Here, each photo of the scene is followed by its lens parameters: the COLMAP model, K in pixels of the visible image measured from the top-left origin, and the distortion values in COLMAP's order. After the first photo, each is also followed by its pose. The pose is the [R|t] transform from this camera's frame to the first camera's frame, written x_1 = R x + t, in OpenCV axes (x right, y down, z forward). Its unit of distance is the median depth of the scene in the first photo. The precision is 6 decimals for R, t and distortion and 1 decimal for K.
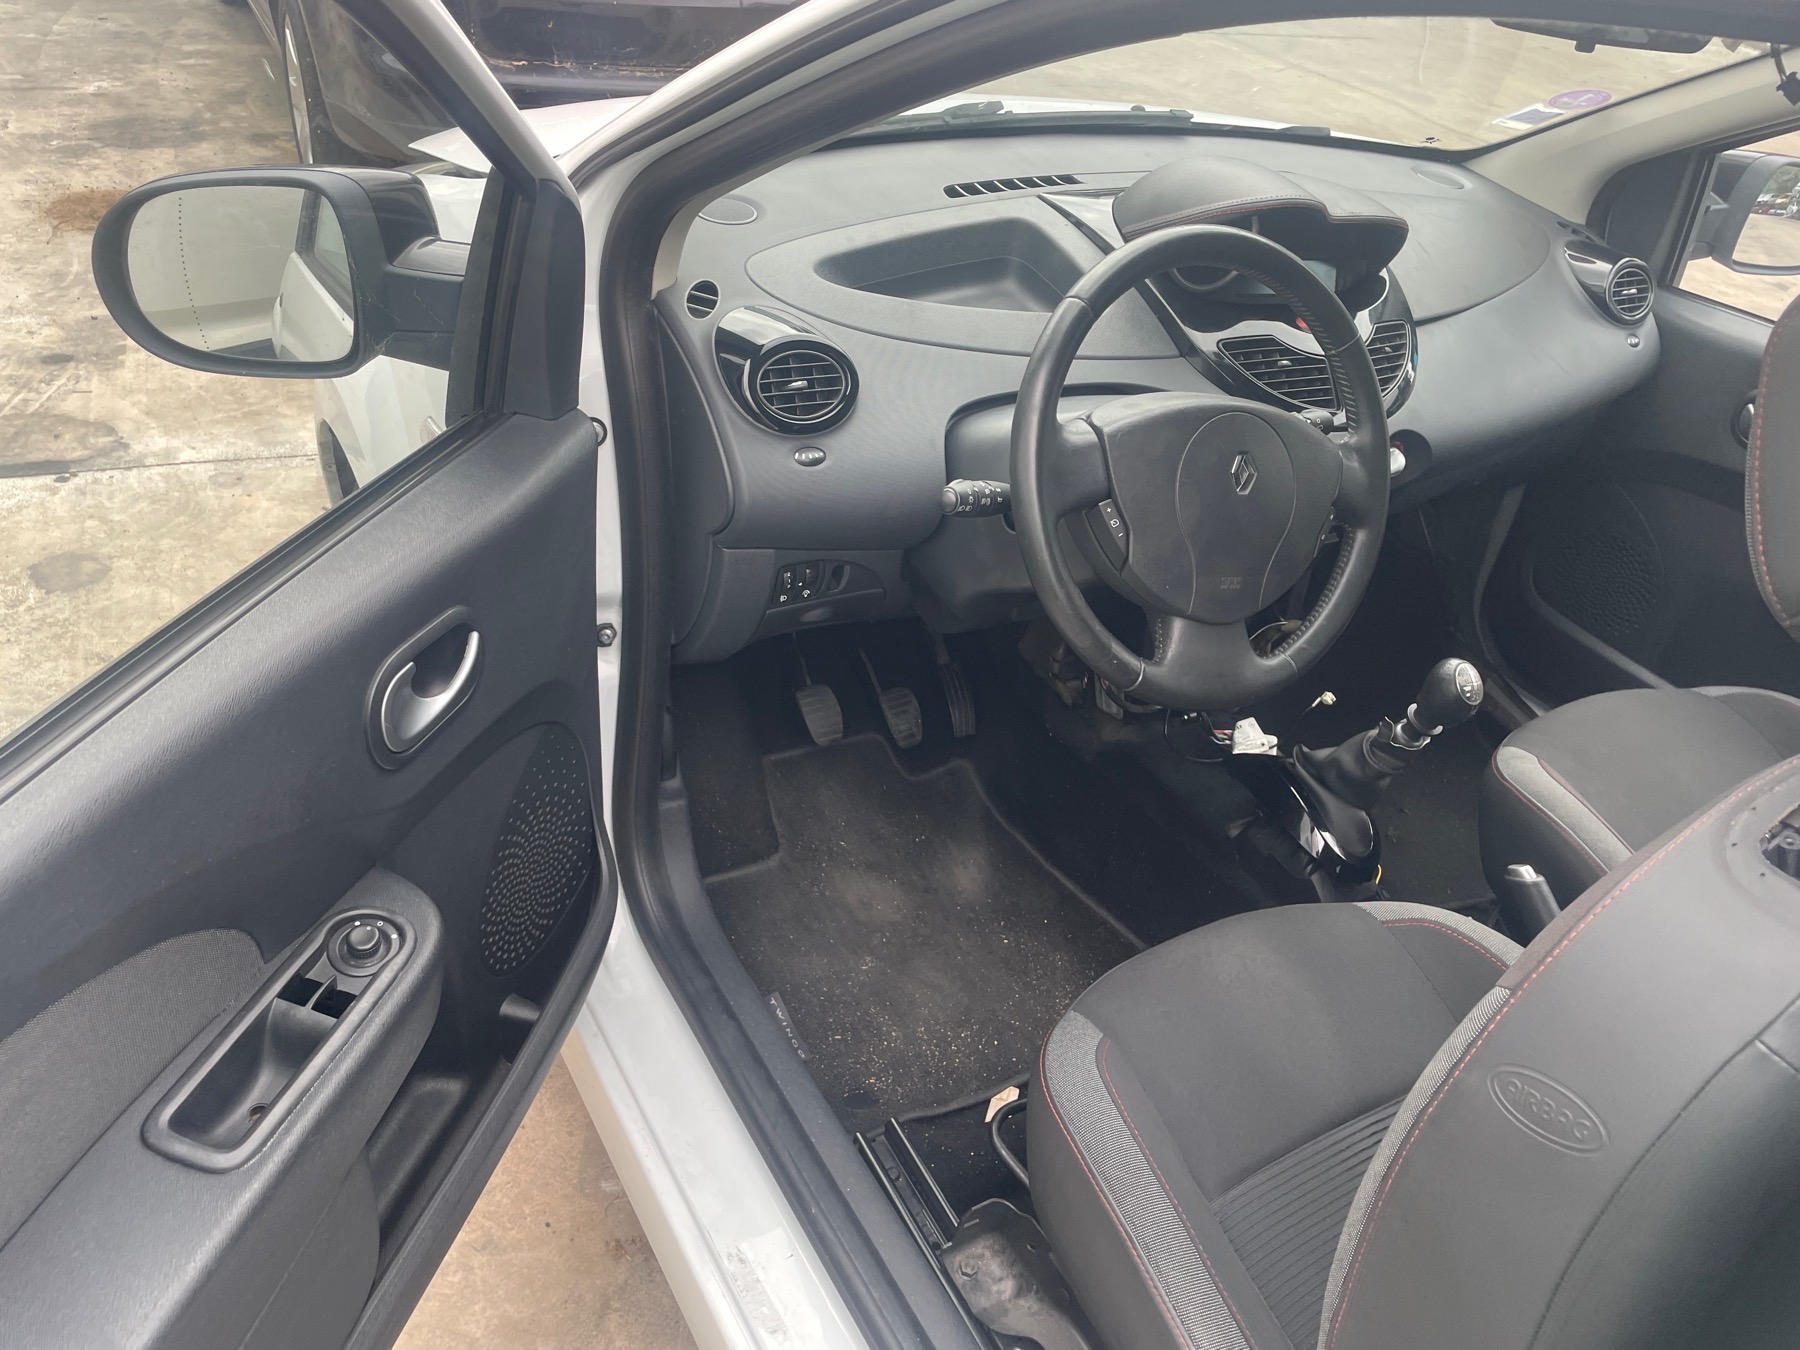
lens RADIAL K [[1331.0, 0, 906.6], [0, 1331.0, 678.2], [0, 0, 1]] dist [0.076074, -0.101324]
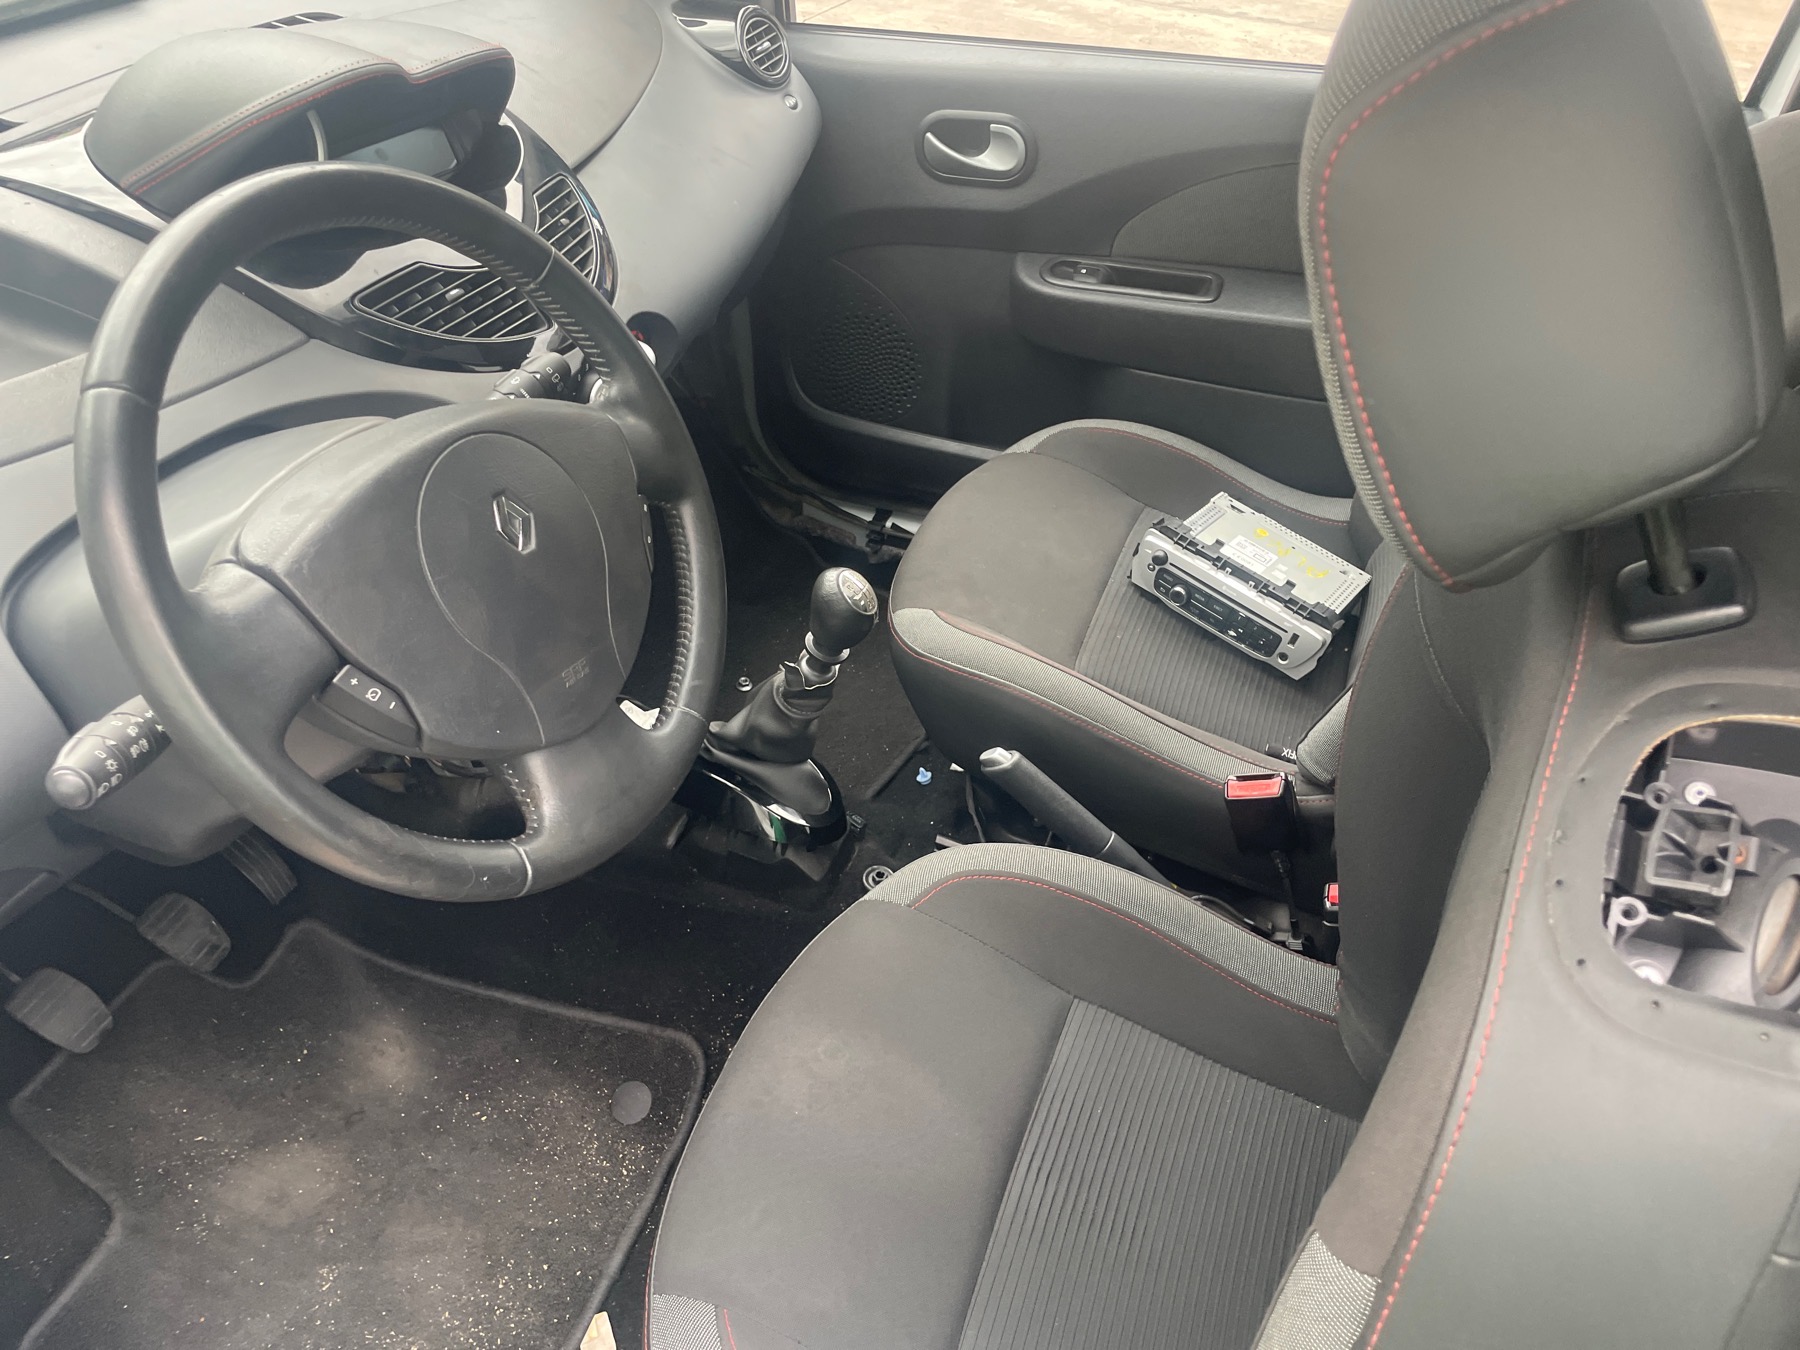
lens RADIAL K [[1331.0, 0, 906.6], [0, 1331.0, 678.2], [0, 0, 1]] dist [0.076074, -0.101324]
pose [[0.767743, -0.480788, 0.423572, 0.064124], [0.414458, 0.876758, 0.243966, -0.128921], [-0.488667, -0.011751, 0.872391, 0.252869]]
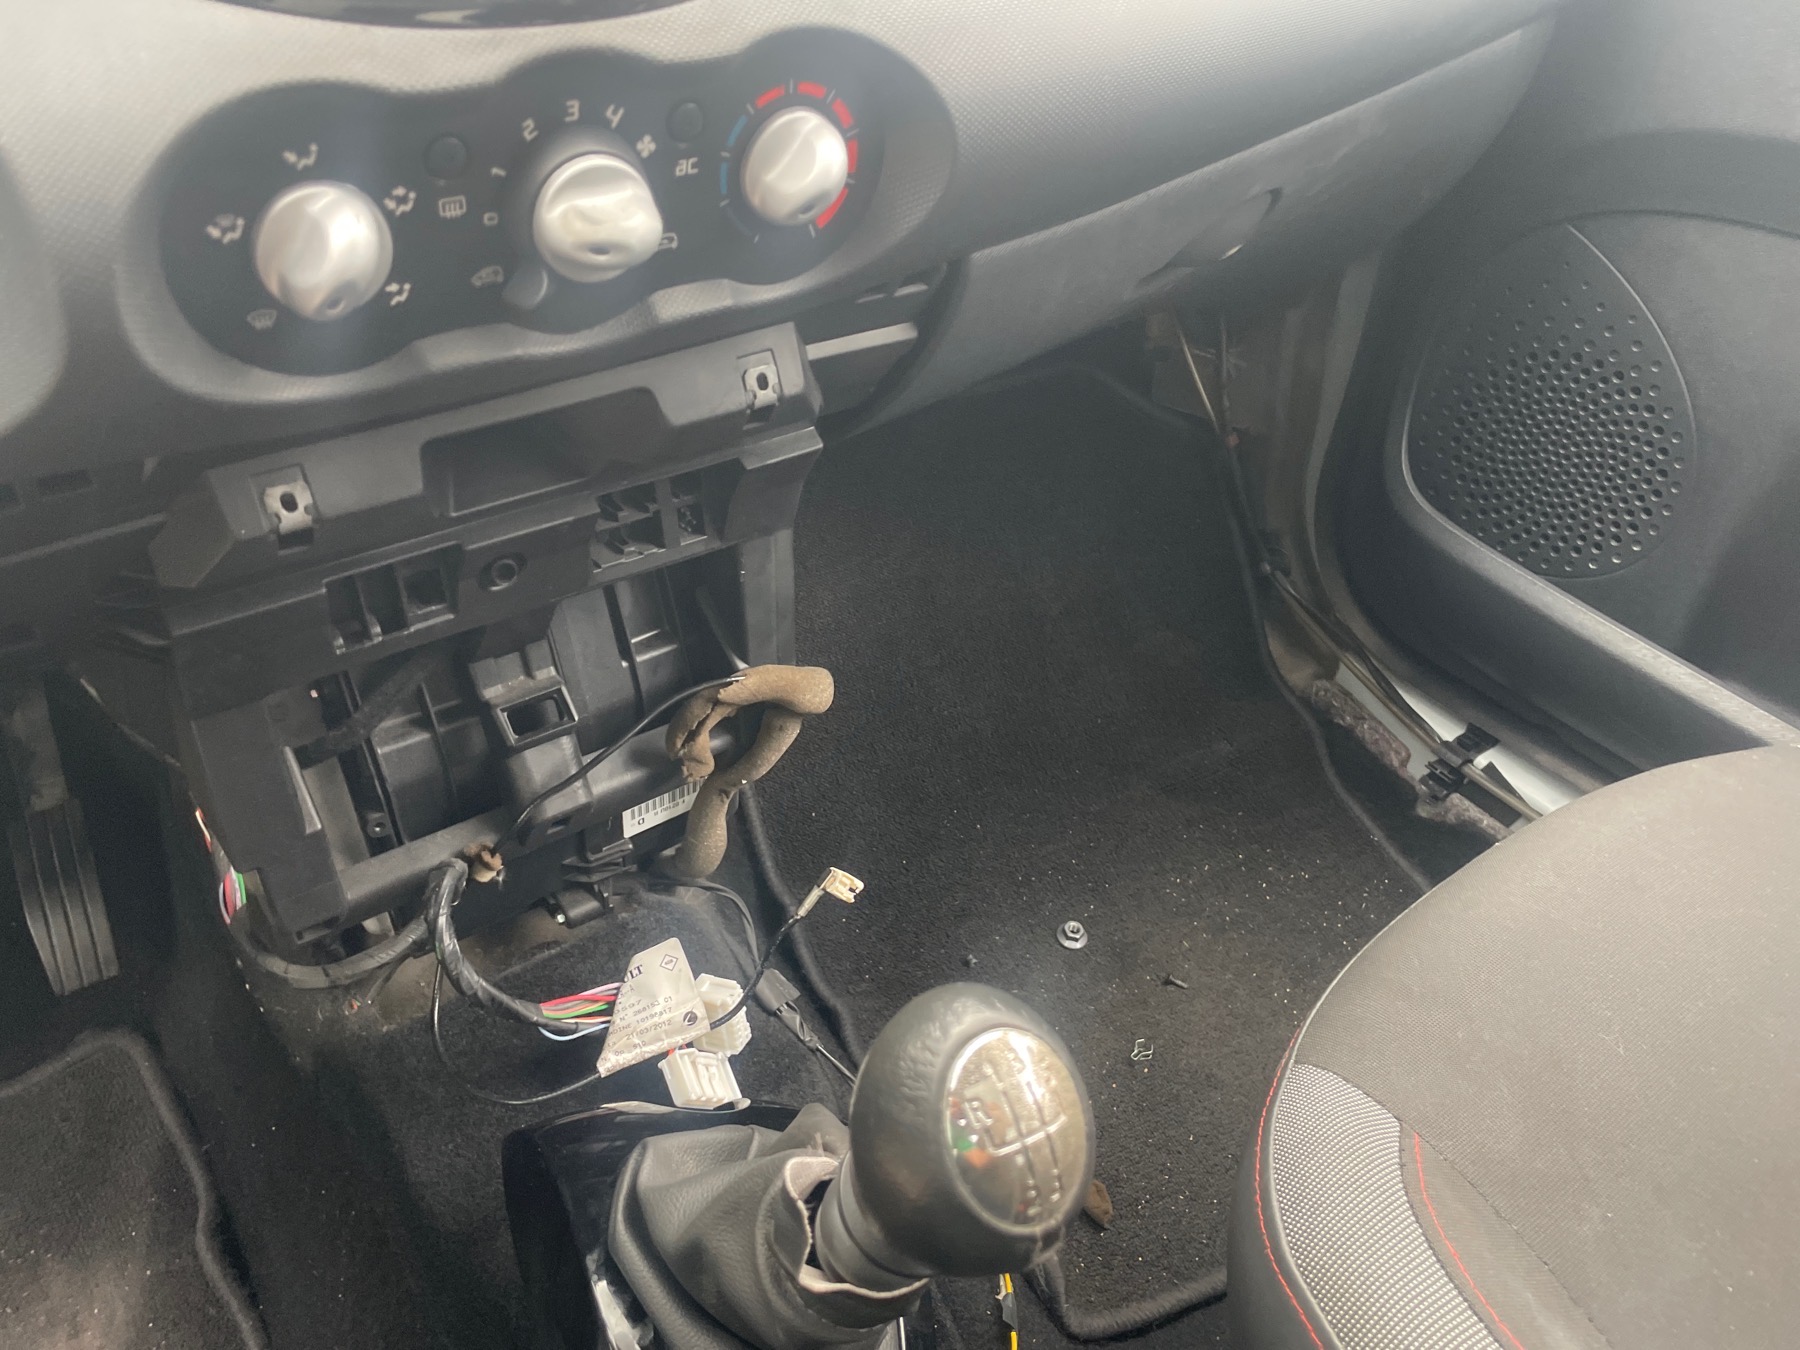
lens RADIAL K [[1370.5, 0, 890.9], [0, 1370.5, 672.4], [0, 0, 1]] dist [0.082168, -0.112585]
pose [[0.993857, -0.106341, 0.030670, 0.372027], [0.103447, 0.991071, 0.084124, -0.082453], [-0.039342, -0.080435, 0.995983, 0.734726]]
